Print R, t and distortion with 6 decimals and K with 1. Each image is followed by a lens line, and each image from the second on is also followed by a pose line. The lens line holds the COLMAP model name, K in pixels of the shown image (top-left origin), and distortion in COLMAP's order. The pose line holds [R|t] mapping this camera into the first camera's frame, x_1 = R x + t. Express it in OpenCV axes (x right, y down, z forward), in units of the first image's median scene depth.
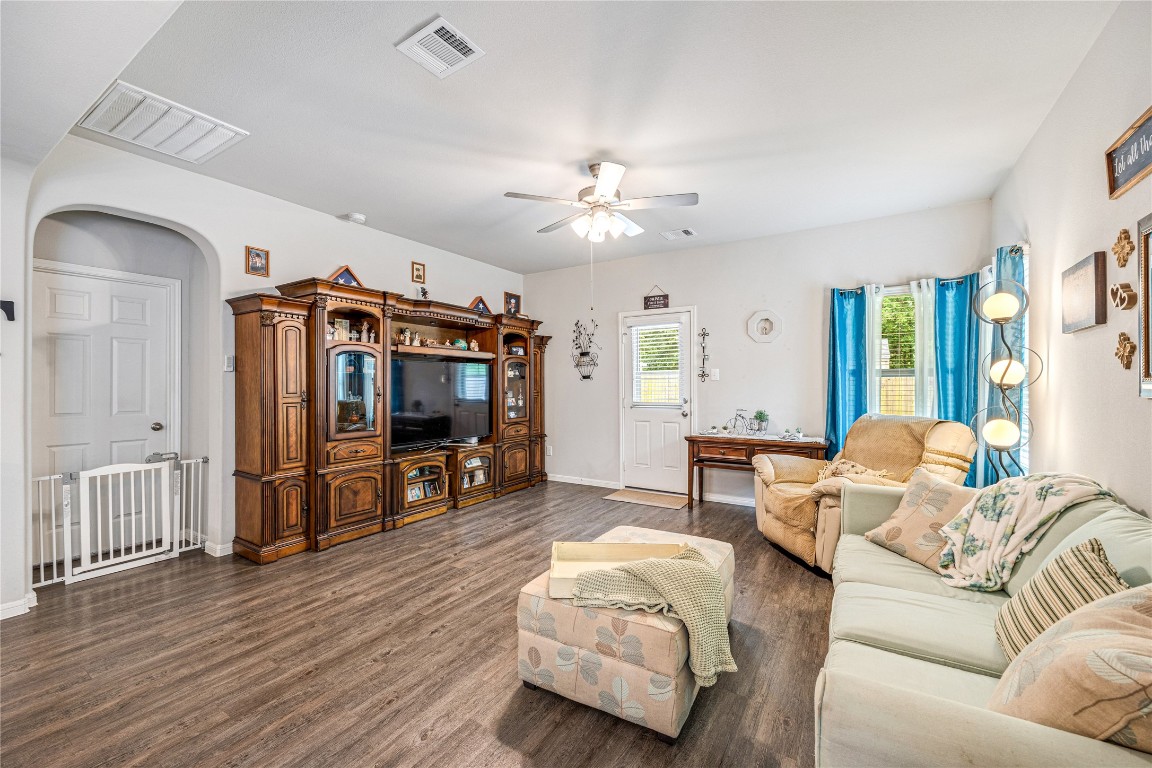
lens RADIAL K [[464.6, 0, 574.5], [0, 464.6, 386.3], [0, 0, 1]] dist [-0.001050, -0.000647]
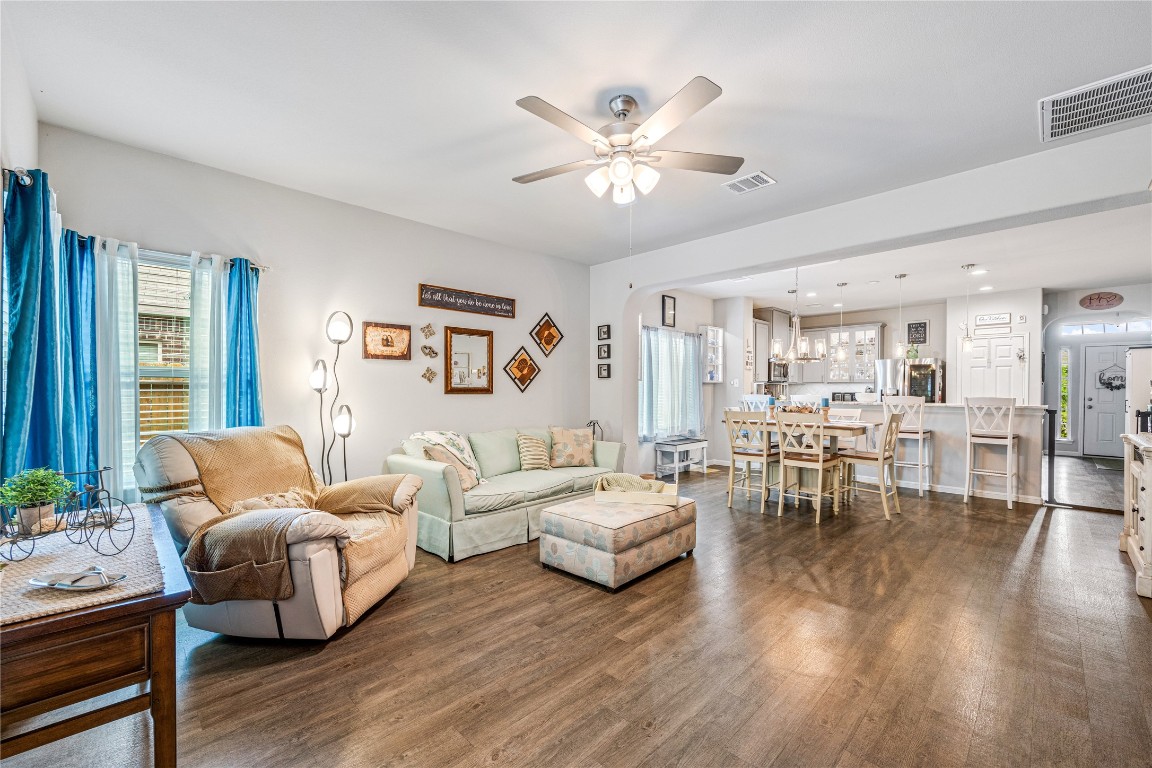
lens RADIAL K [[464.6, 0, 575.7], [0, 464.6, 390.3], [0, 0, 1]] dist [-0.001050, -0.000647]
pose [[-0.971672, -0.004020, 0.236301, -0.040816], [-0.002239, 0.999967, 0.007806, -0.007032], [-0.236325, 0.007056, -0.971649, 1.277973]]
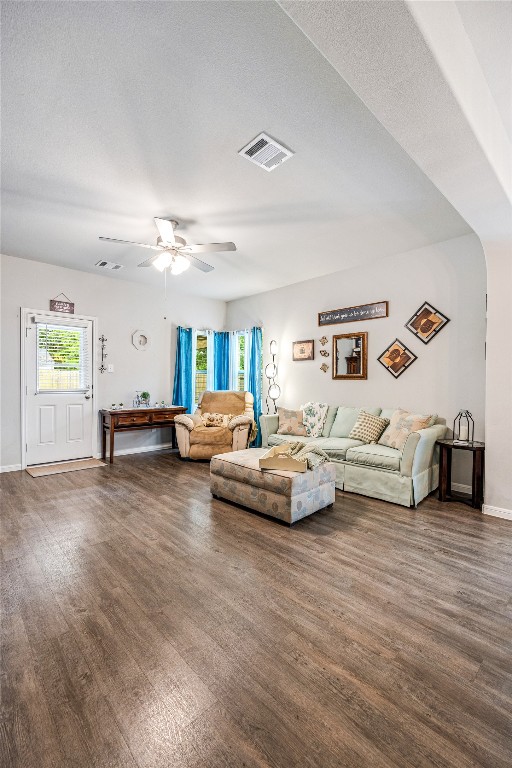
lens RADIAL K [[325.9, 0, 257.5], [0, 325.9, 387.0], [0, 0, 1]] dist [-0.013157, 0.001122]
pose [[0.249709, -0.009926, 0.968270, -0.634399], [-0.003496, 0.999932, 0.011153, 0.022201], [-0.968314, -0.006170, 0.249658, 0.350911]]
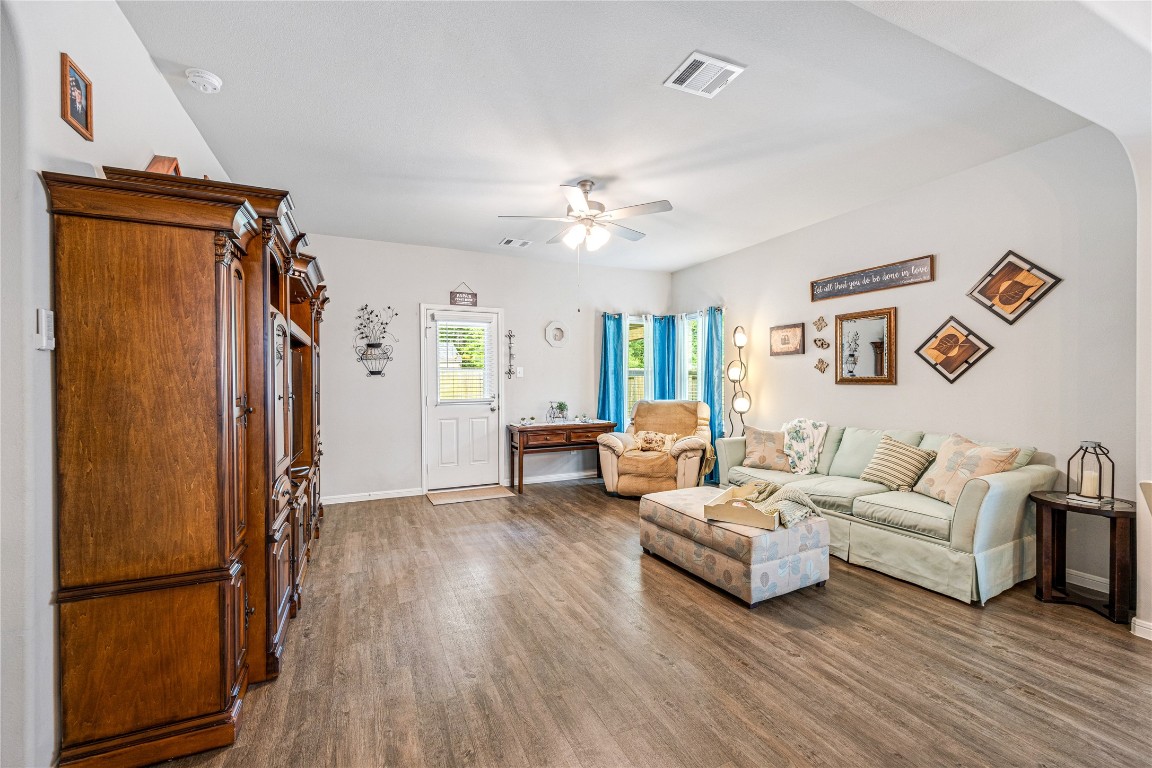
lens RADIAL K [[464.6, 0, 576.5], [0, 464.6, 384.5], [0, 0, 1]] dist [-0.001050, -0.000647]
pose [[0.544254, -0.008559, 0.838877, -0.647945], [0.008022, 0.999955, 0.004998, 0.000147], [-0.838882, 0.004009, 0.544298, 0.305737]]
